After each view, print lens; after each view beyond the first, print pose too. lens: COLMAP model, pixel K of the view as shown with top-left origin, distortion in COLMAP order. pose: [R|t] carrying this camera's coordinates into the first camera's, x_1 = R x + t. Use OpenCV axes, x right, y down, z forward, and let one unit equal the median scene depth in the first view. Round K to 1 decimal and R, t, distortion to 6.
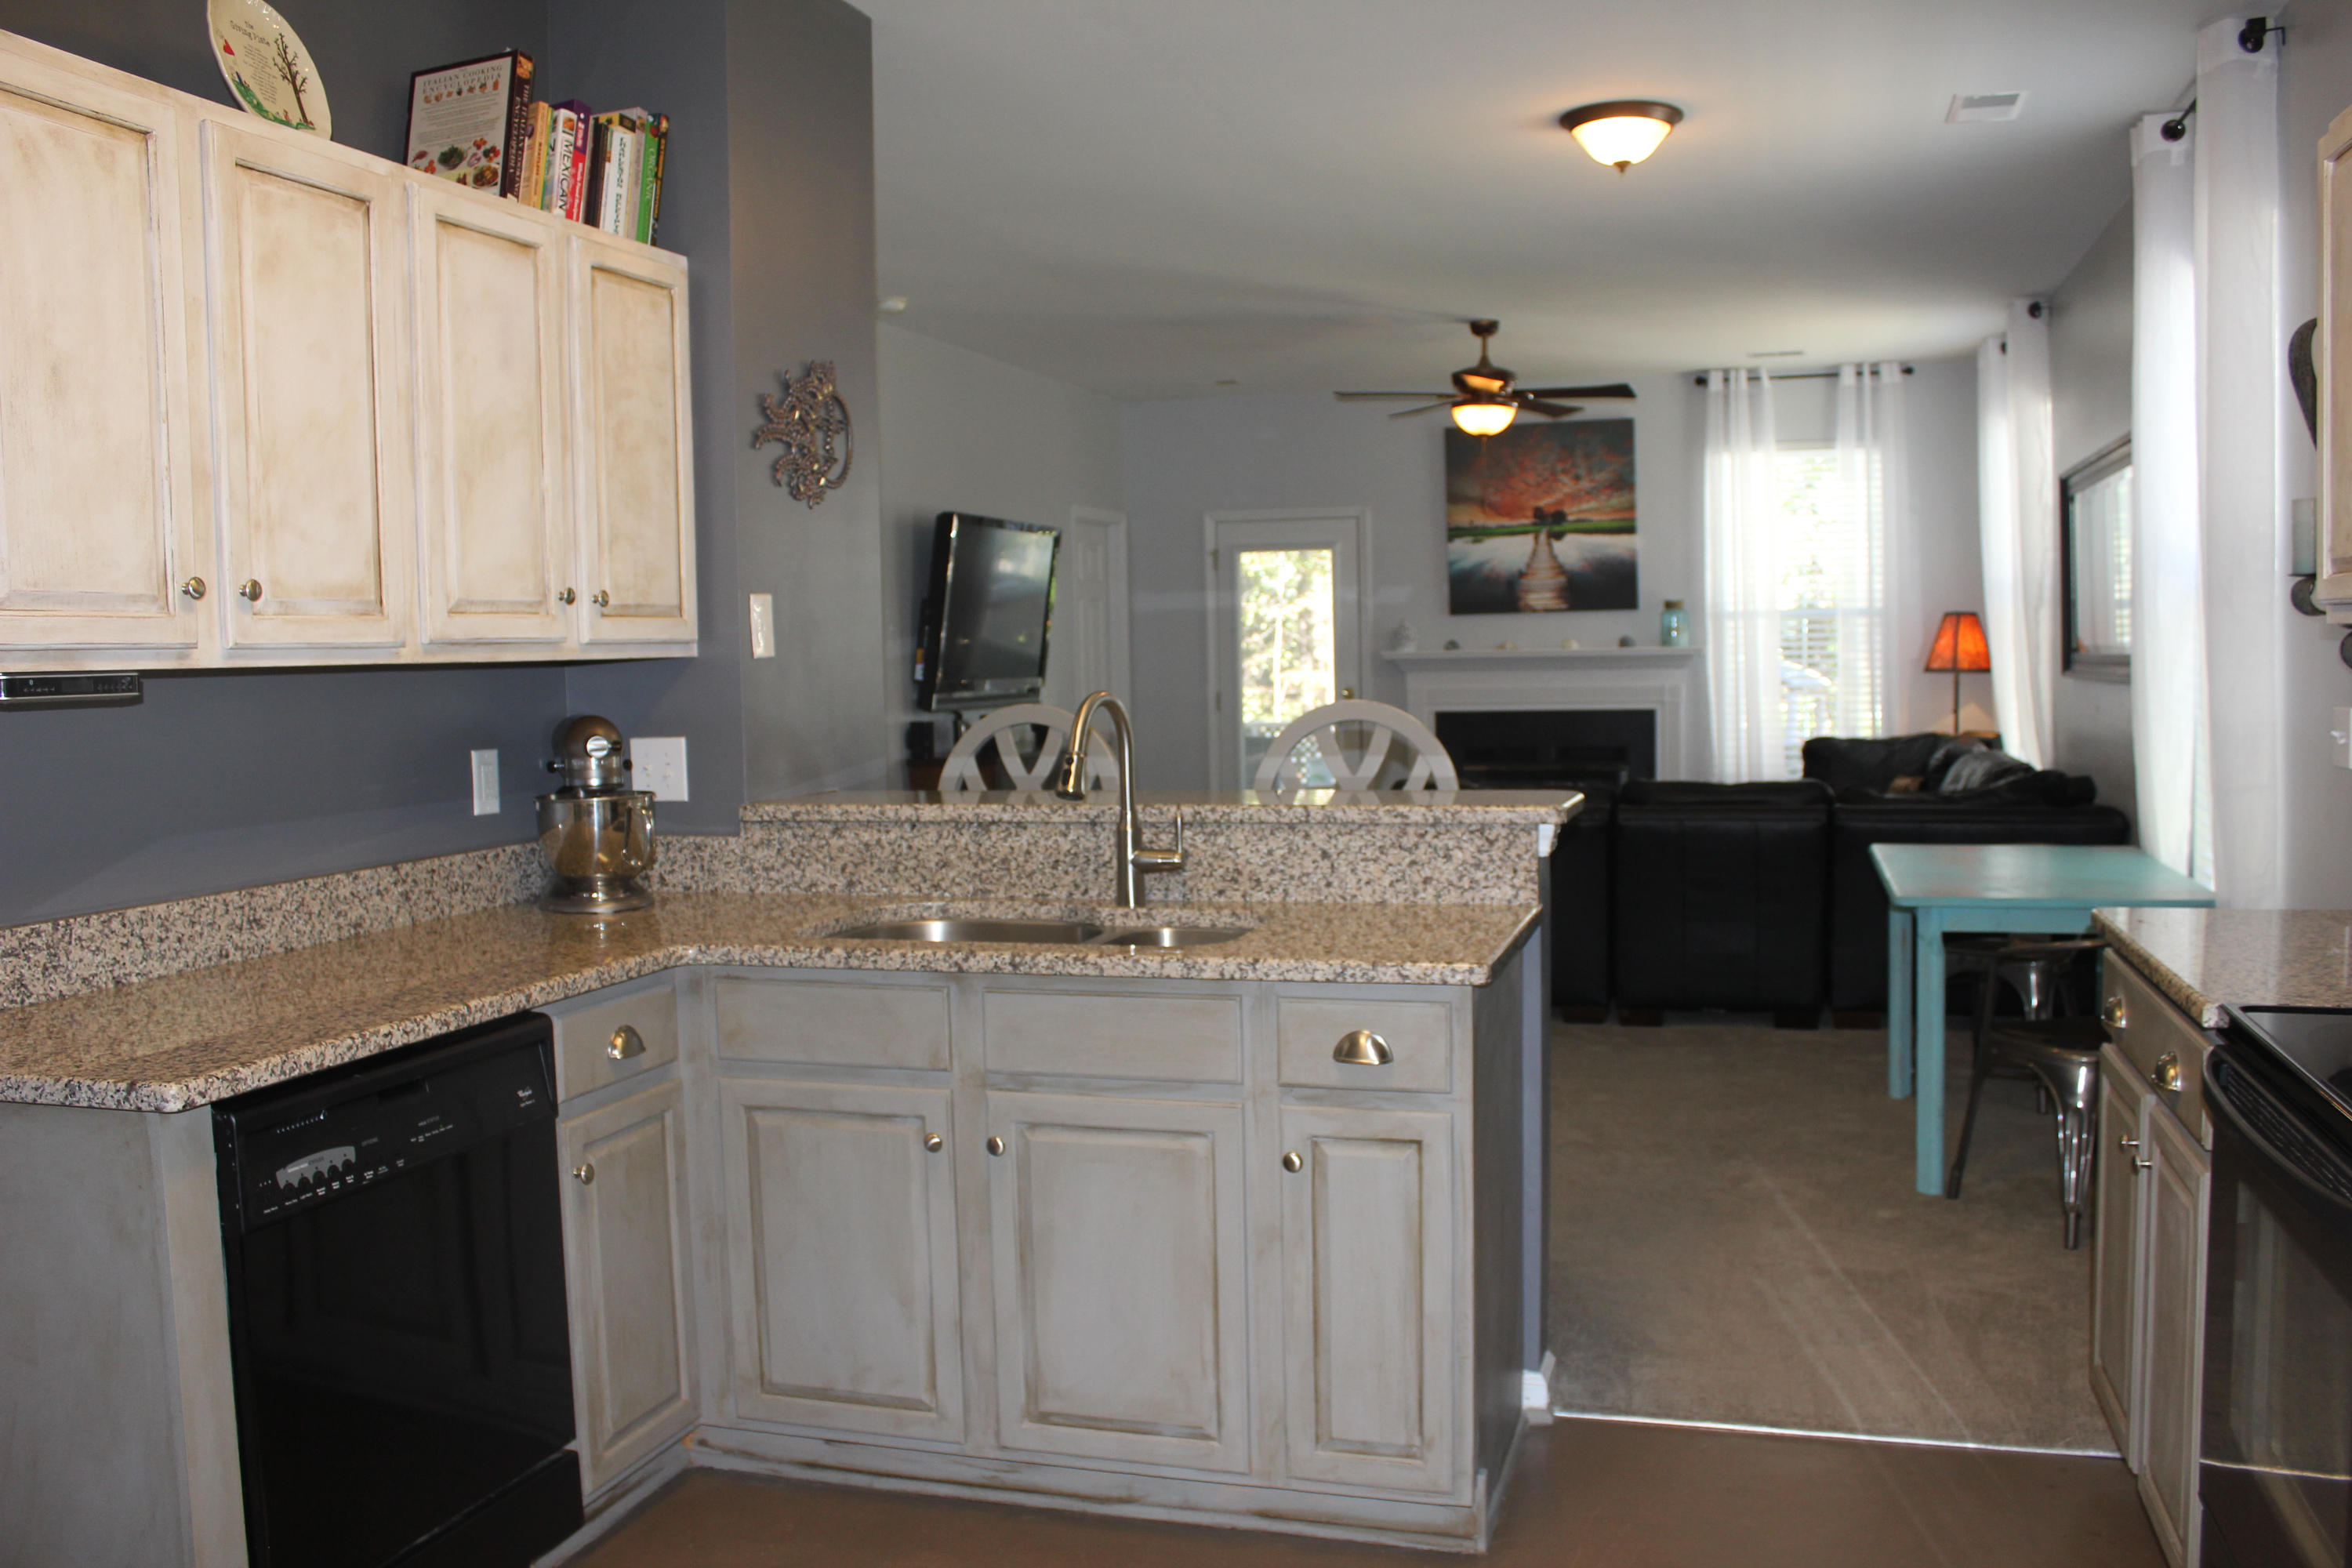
lens RADIAL K [[2005.7, 0, 1176.0], [0, 2005.7, 784.0], [0, 0, 1]] dist [-0.165332, 0.180888]
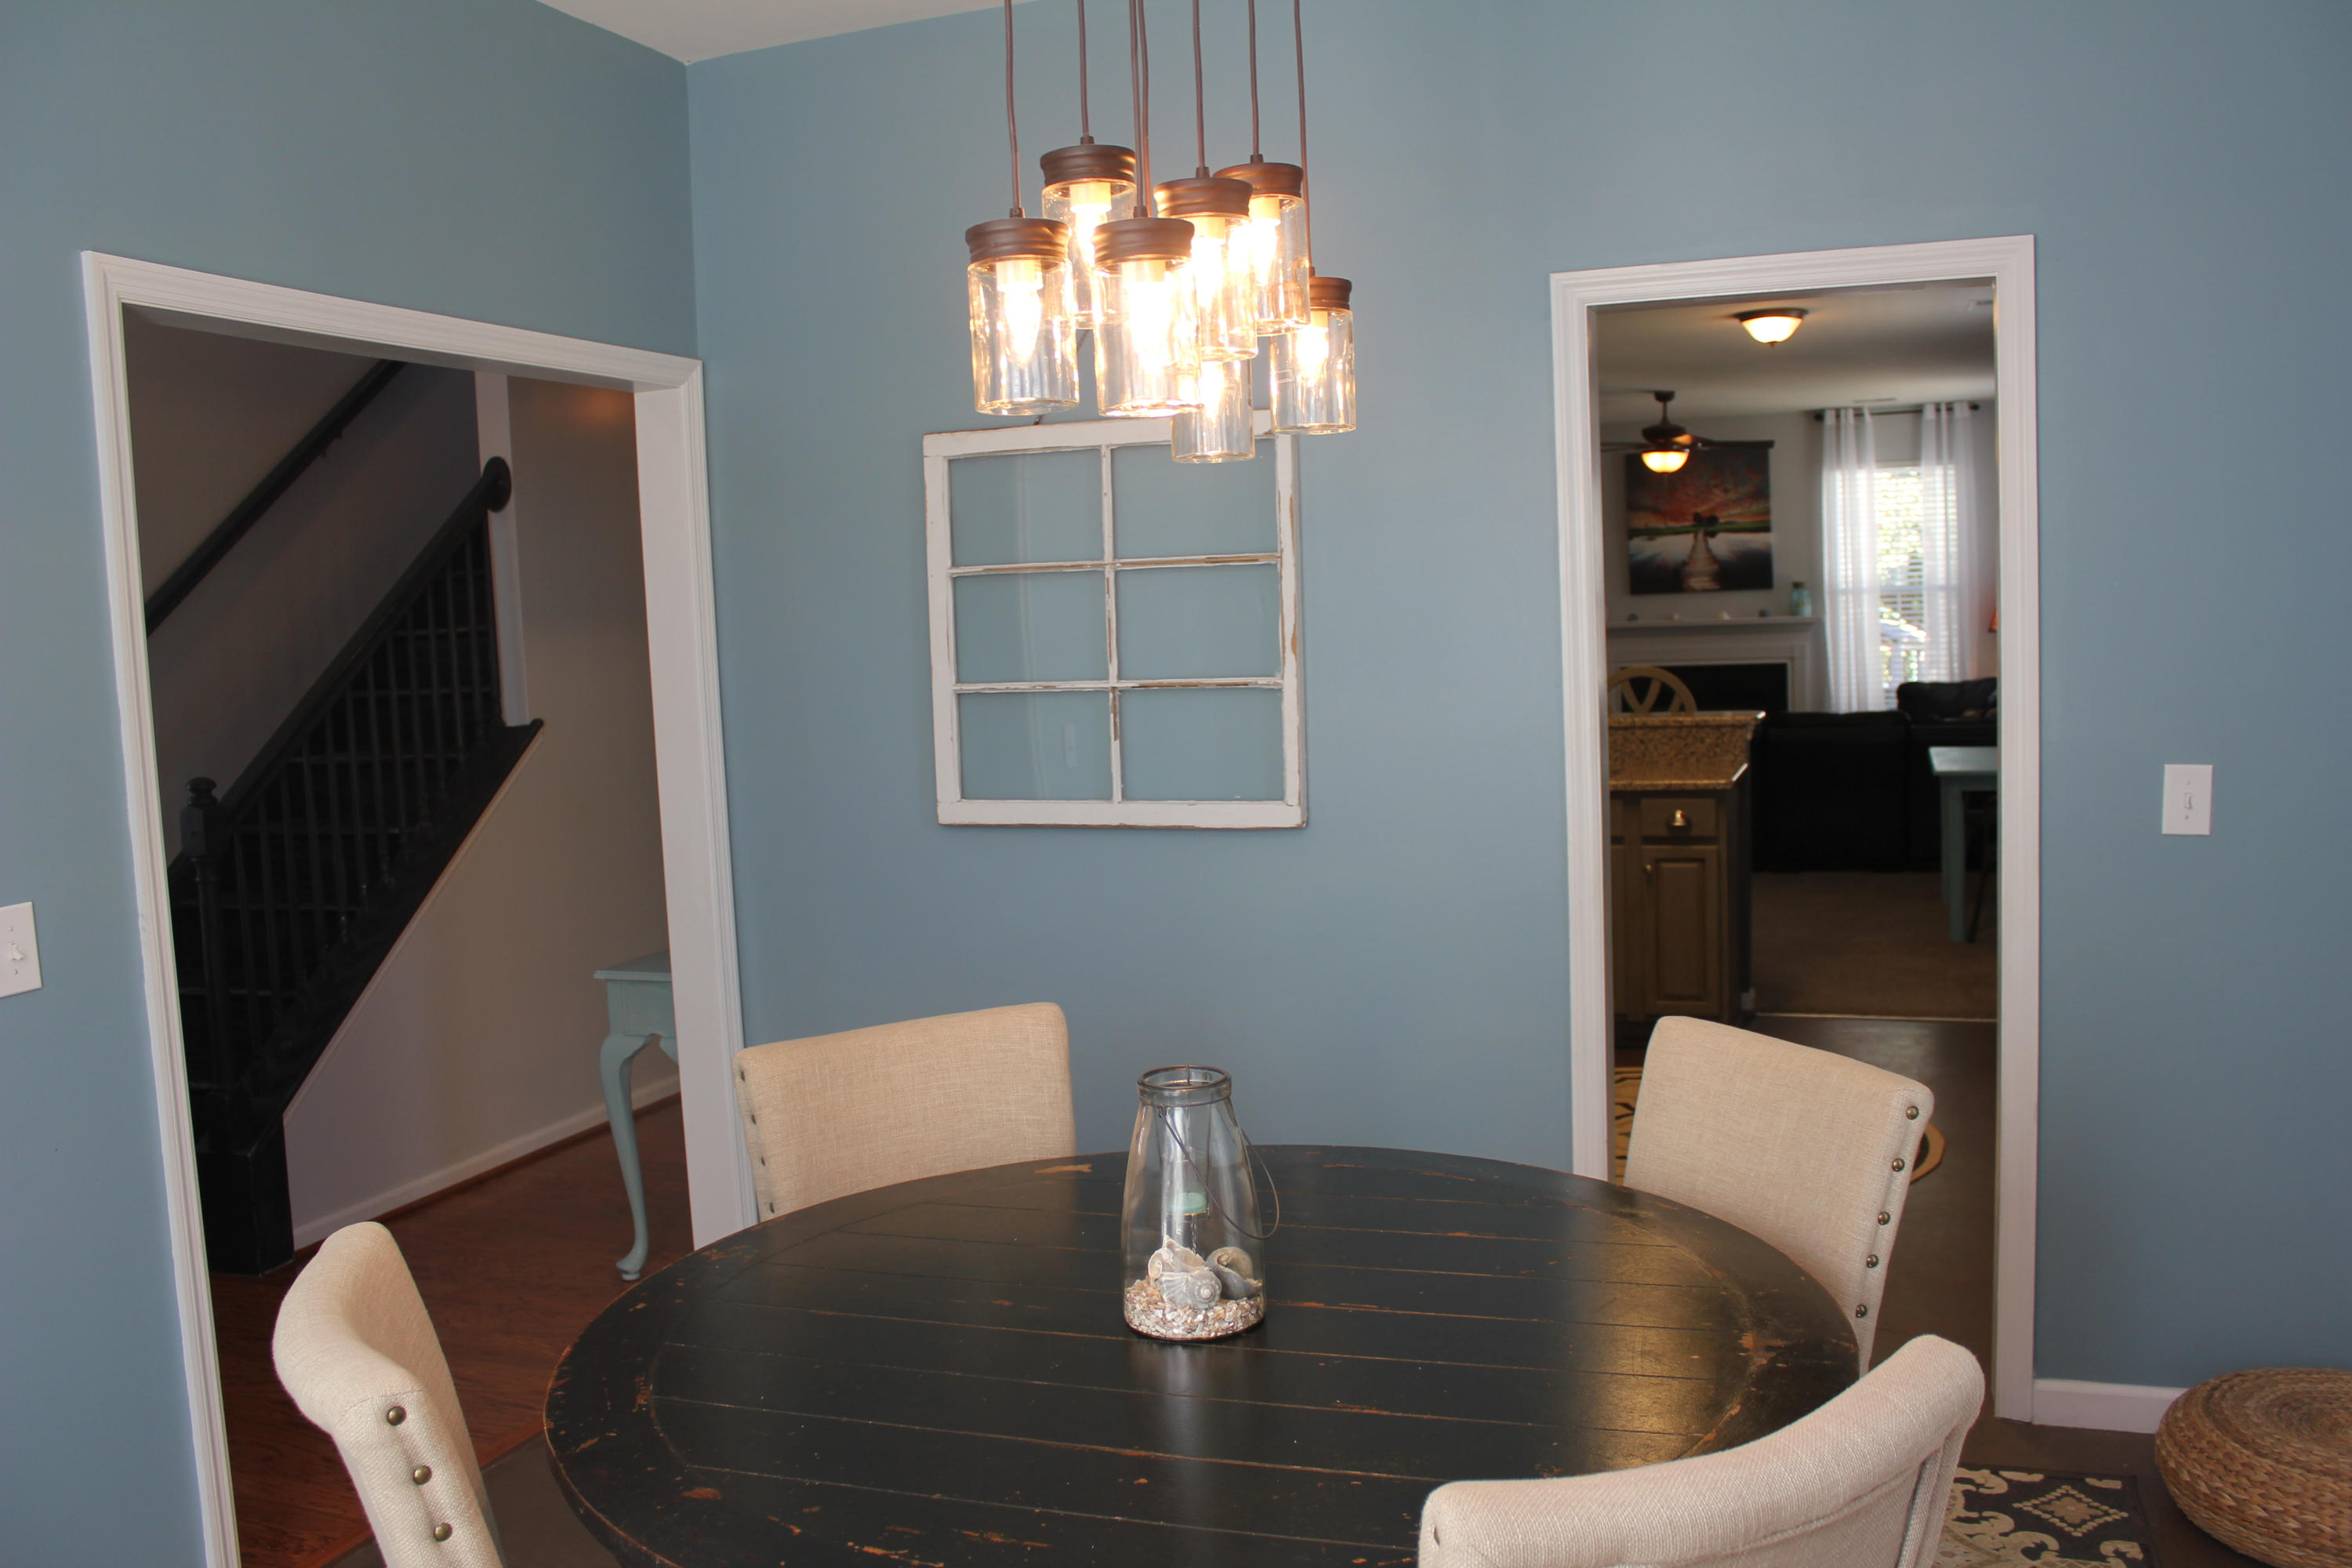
lens RADIAL K [[2005.7, 0, 1176.0], [0, 2005.7, 784.0], [0, 0, 1]] dist [-0.165332, 0.180888]
pose [[0.998326, -0.015710, -0.055667, -0.102188], [0.016867, 0.999650, 0.020377, 0.010330], [0.055327, -0.021281, 0.998241, -0.372819]]
